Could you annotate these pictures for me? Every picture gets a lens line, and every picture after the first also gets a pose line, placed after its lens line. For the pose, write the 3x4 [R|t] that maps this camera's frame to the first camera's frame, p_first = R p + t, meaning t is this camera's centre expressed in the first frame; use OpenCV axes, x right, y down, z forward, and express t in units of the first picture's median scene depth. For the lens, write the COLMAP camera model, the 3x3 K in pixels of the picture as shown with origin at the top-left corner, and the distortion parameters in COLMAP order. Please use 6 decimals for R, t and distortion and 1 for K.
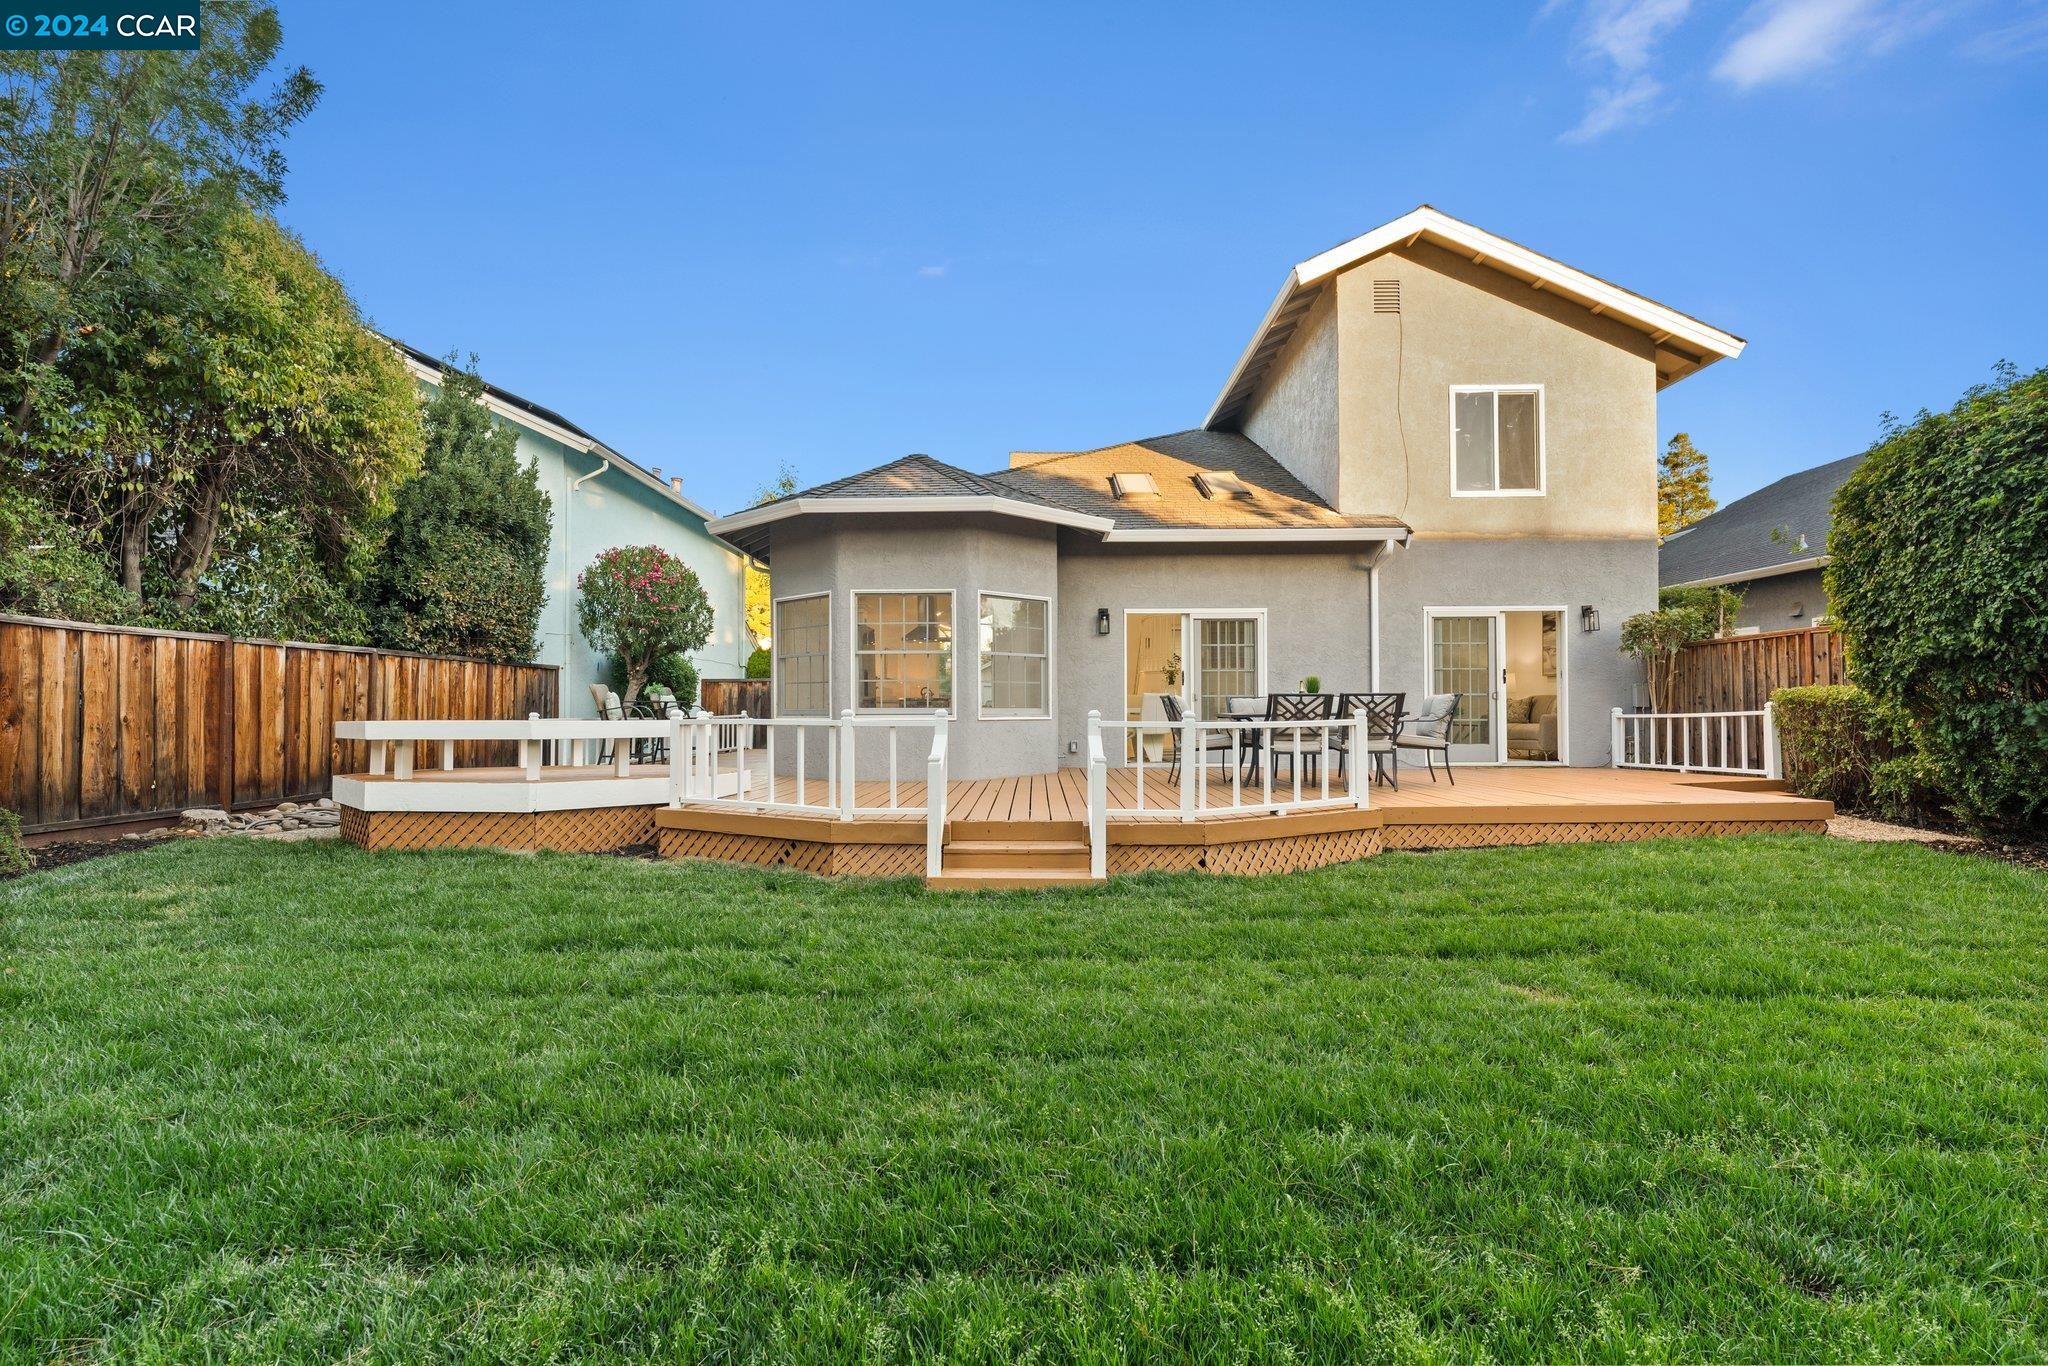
lens RADIAL K [[988.2, 0, 1024.0], [0, 988.2, 683.0], [0, 0, 1]] dist [-0.001703, -0.000552]
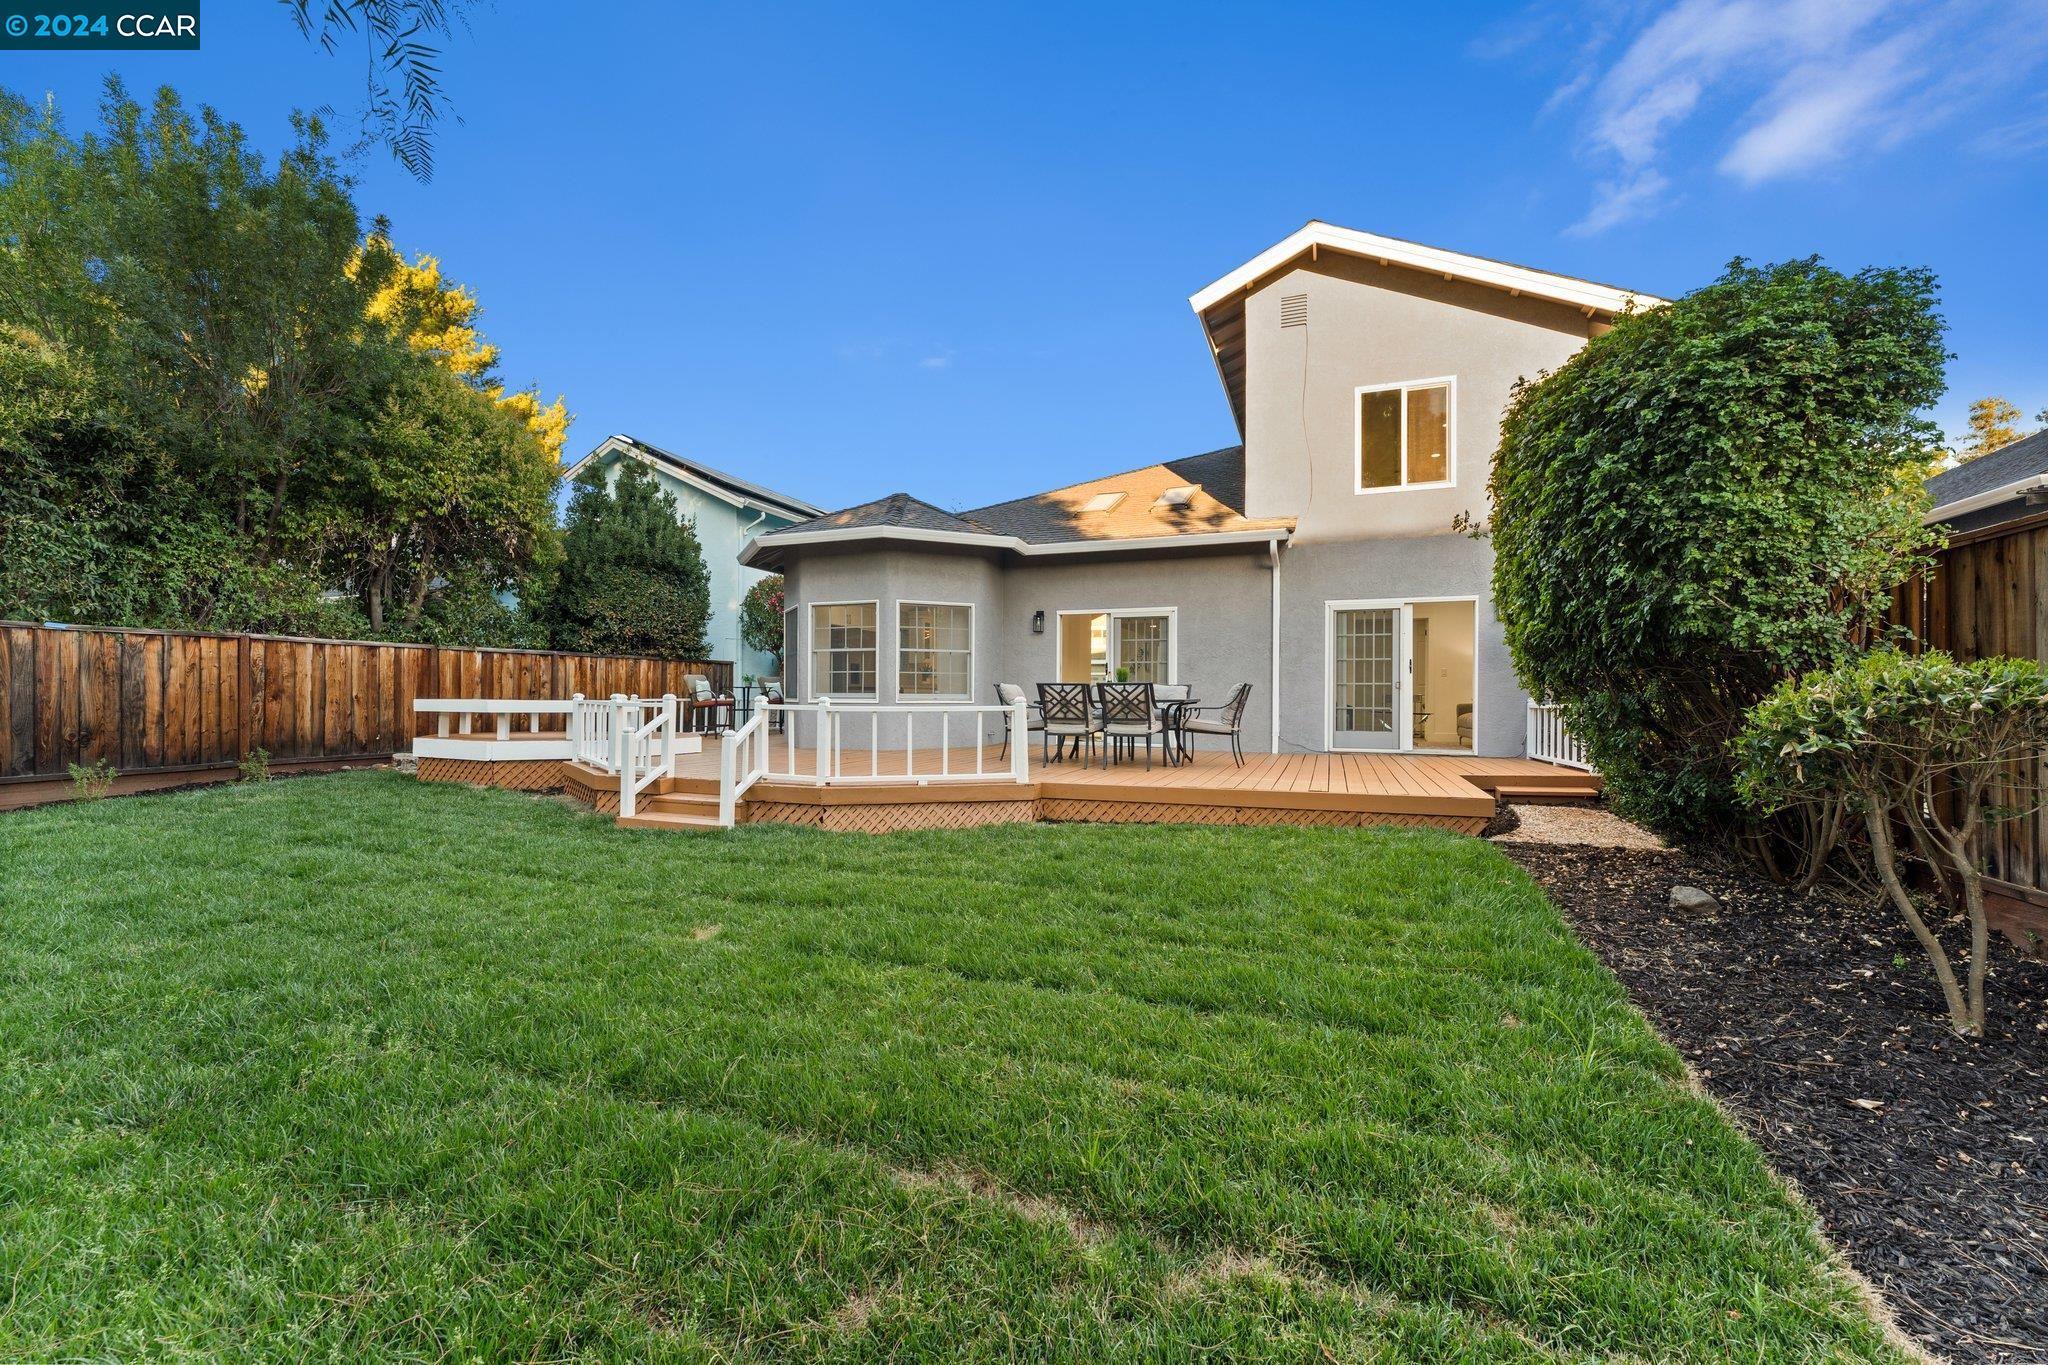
lens RADIAL K [[821.8, 0, 1024.0], [0, 821.8, 682.5], [0, 0, 1]] dist [0.002798, 0.000232]
pose [[0.939572, 0.002300, -0.342344, 0.441923], [0.002283, 0.999913, 0.012981, -0.002040], [0.342345, -0.012978, 0.939485, 0.064789]]
